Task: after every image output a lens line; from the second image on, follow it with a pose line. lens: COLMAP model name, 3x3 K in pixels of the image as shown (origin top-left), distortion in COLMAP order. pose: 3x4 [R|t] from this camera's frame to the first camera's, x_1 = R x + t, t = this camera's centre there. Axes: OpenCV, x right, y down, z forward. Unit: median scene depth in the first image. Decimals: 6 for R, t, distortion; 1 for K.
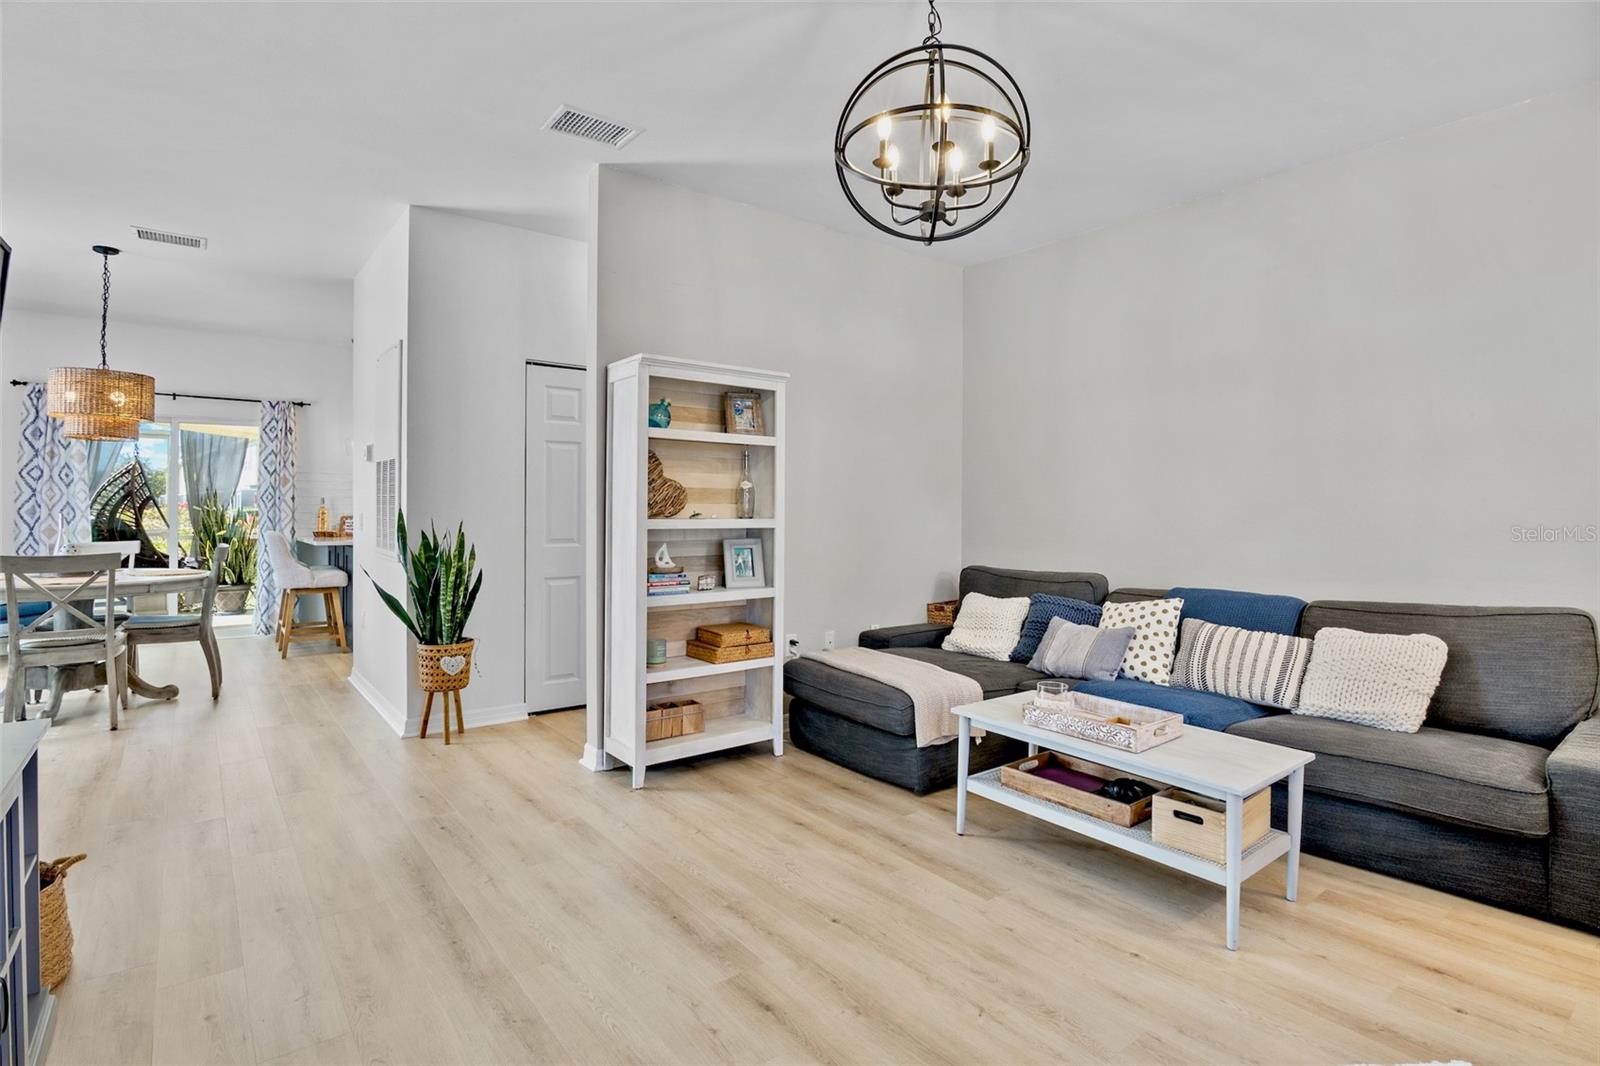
lens RADIAL K [[788.5, 0, 800.5], [0, 788.5, 518.9], [0, 0, 1]] dist [-0.002725, -0.000631]
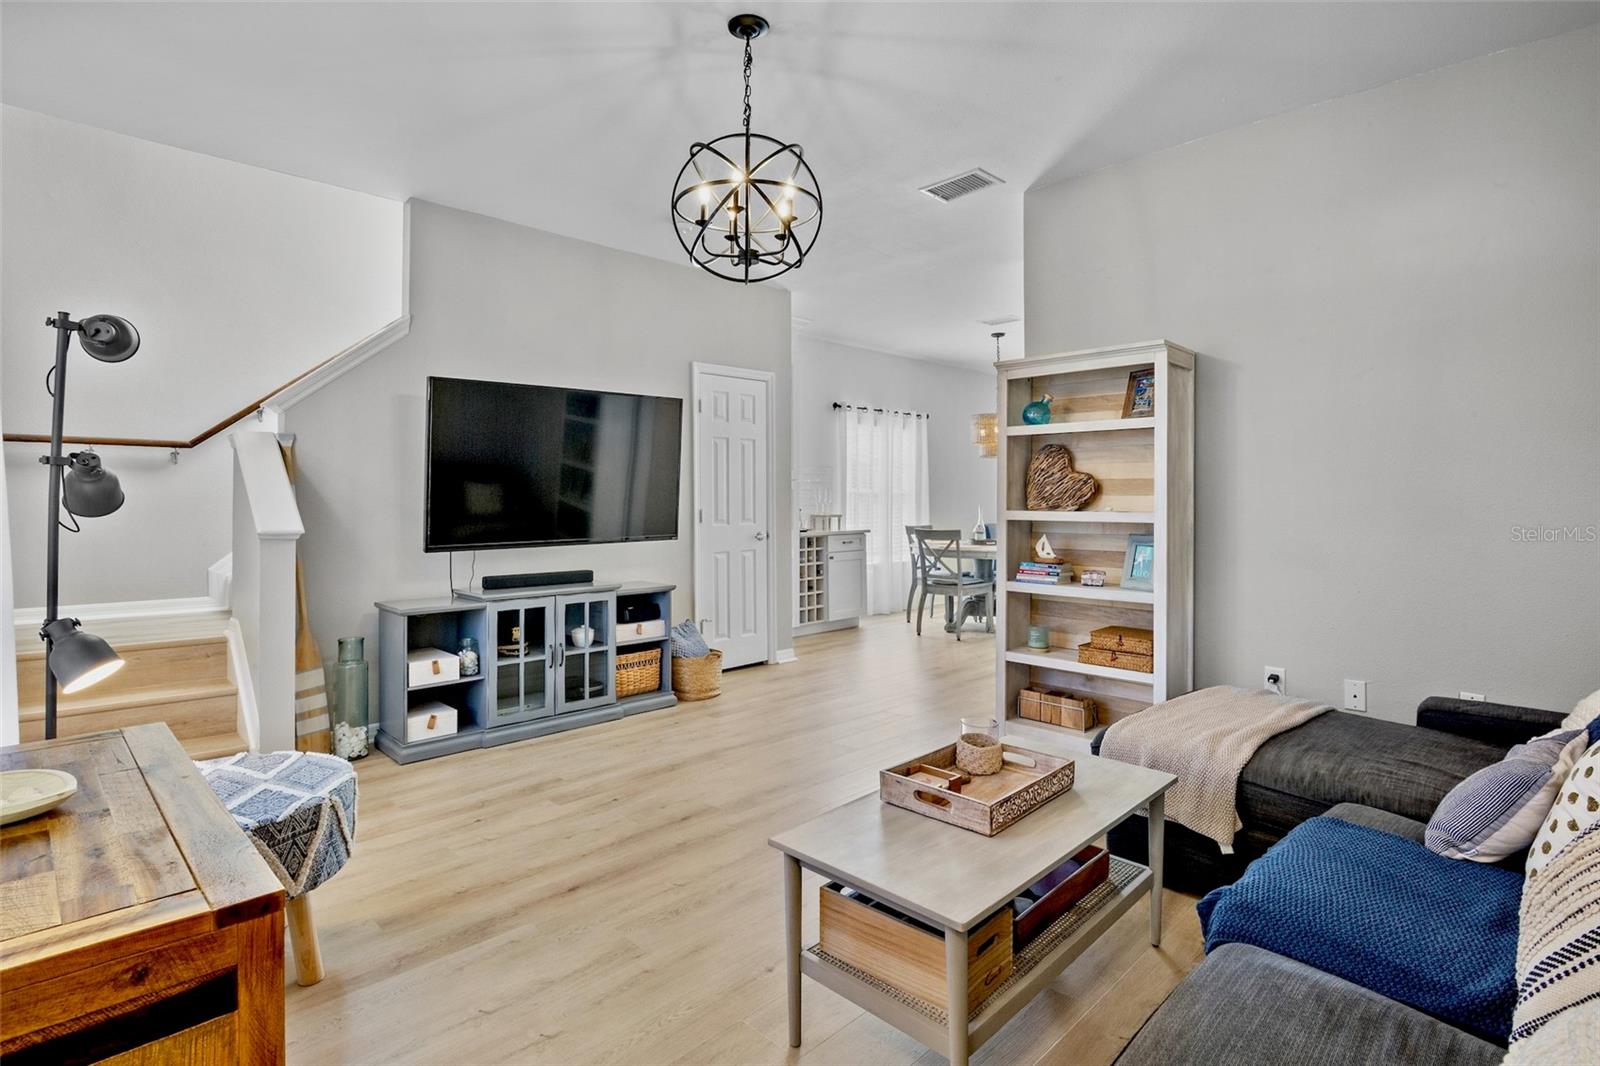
lens RADIAL K [[788.5, 0, 800.5], [0, 788.5, 518.9], [0, 0, 1]] dist [-0.002725, -0.000631]
pose [[0.122994, 0.022272, -0.992157, 0.911957], [-0.008738, 0.999734, 0.021359, -0.010264], [0.992369, 0.006042, 0.123156, 0.609915]]
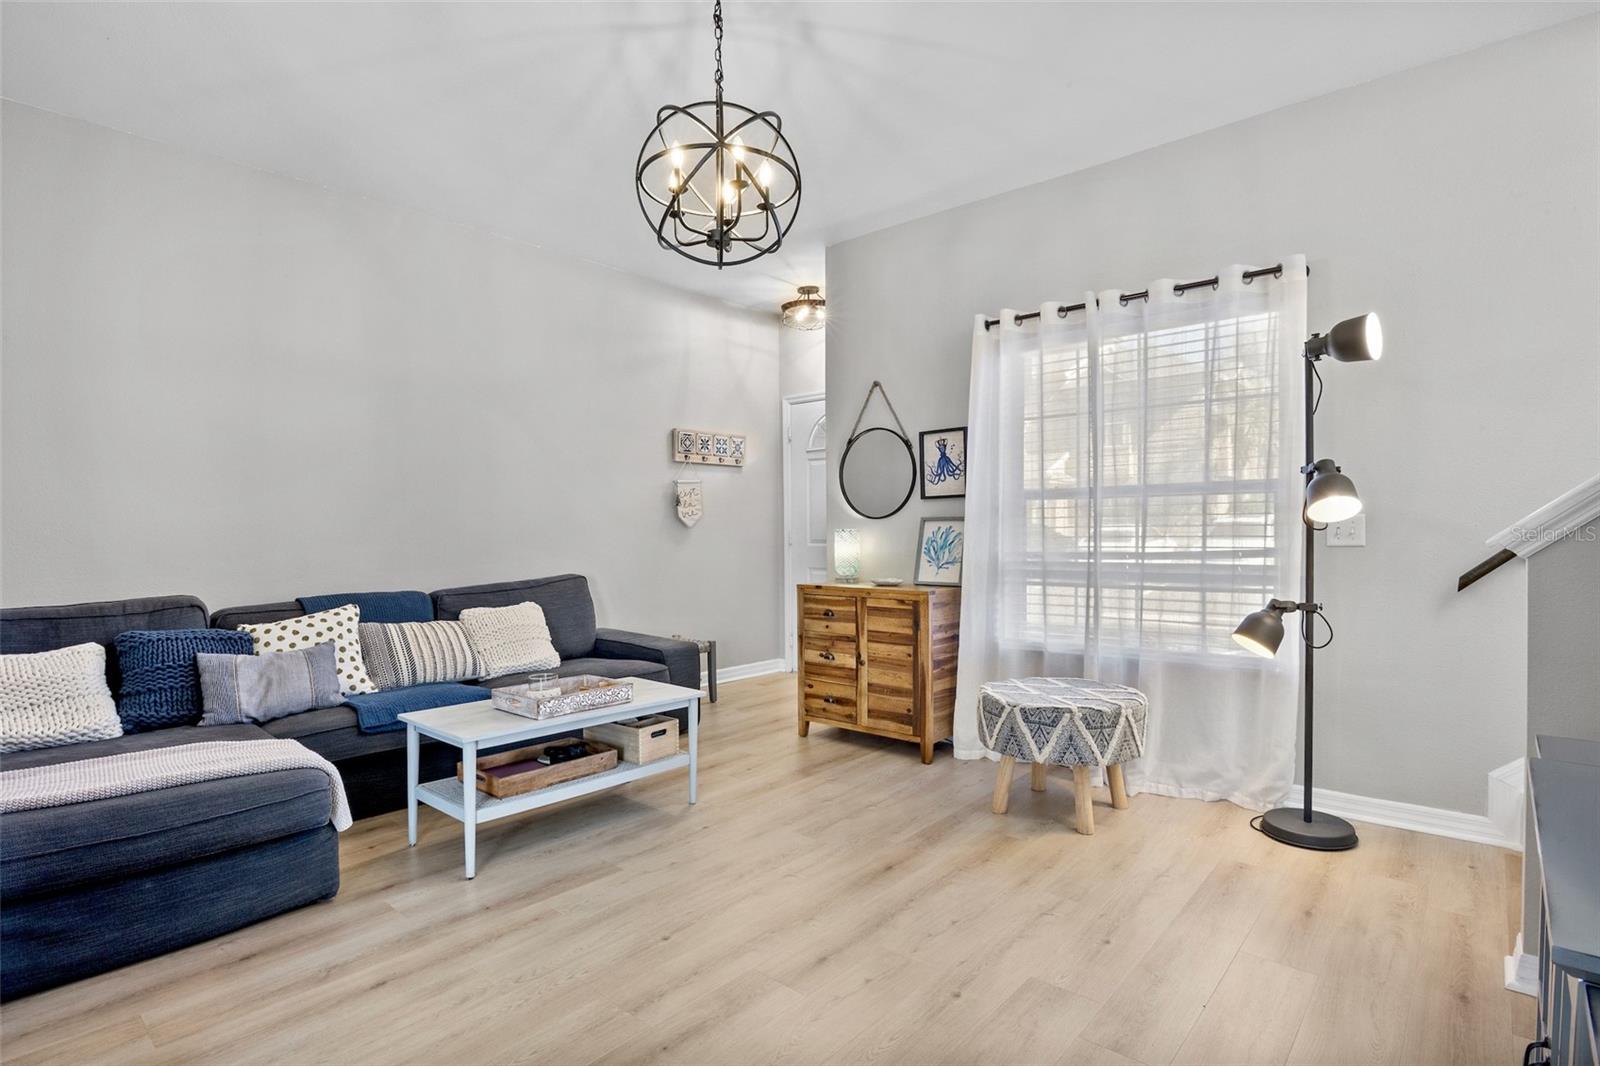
lens RADIAL K [[798.2, 0, 775.5], [0, 798.2, 552.7], [0, 0, 1]] dist [-0.000269, -0.000054]
pose [[-0.159960, -0.034942, 0.986505, -0.650933], [0.016986, 0.999128, 0.038143, 0.009331], [-0.986977, 0.022858, -0.159227, 0.726116]]
